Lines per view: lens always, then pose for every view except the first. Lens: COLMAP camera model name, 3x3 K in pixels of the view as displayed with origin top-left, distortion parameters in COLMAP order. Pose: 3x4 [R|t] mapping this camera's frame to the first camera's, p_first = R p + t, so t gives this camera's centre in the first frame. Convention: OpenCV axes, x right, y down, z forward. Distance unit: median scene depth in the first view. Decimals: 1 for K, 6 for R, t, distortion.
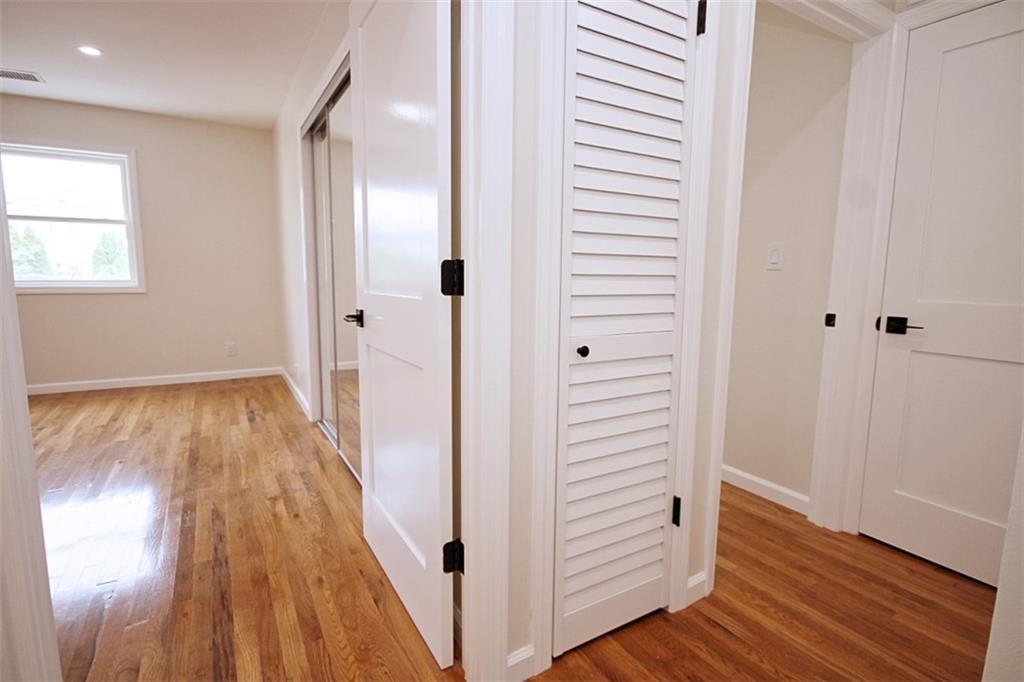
lens RADIAL K [[473.8, 0, 503.4], [0, 473.8, 323.6], [0, 0, 1]] dist [0.004419, -0.001180]
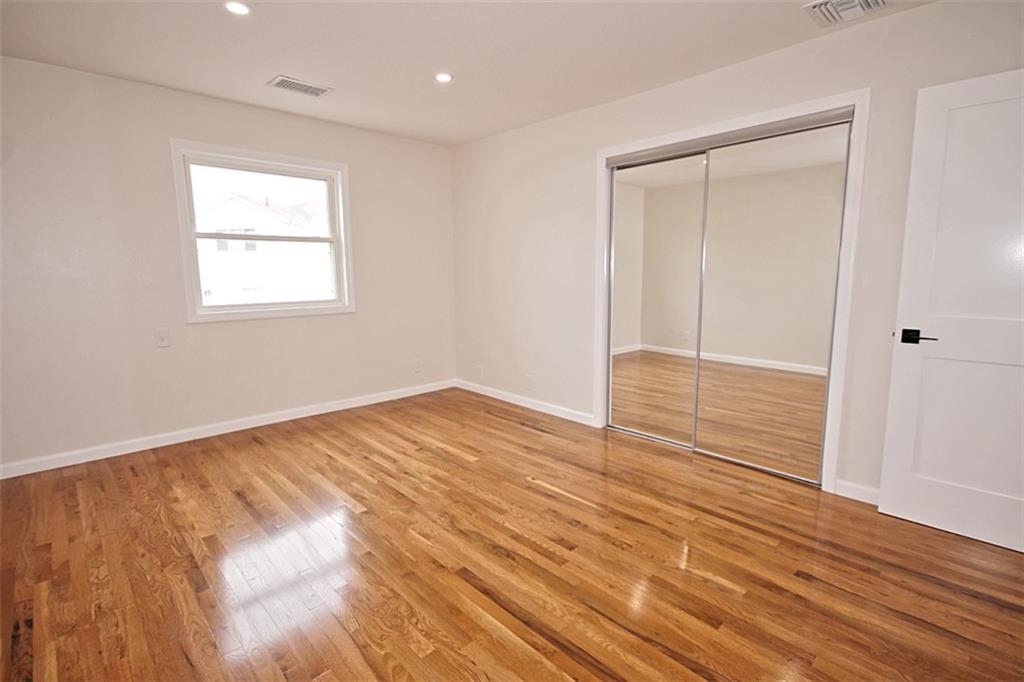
lens RADIAL K [[473.8, 0, 510.0], [0, 473.8, 355.7], [0, 0, 1]] dist [0.004419, -0.001180]
pose [[0.984099, -0.019805, 0.176515, -0.793476], [0.012446, 0.999011, 0.042695, -0.024139], [-0.177186, -0.039820, 0.983372, -0.041571]]
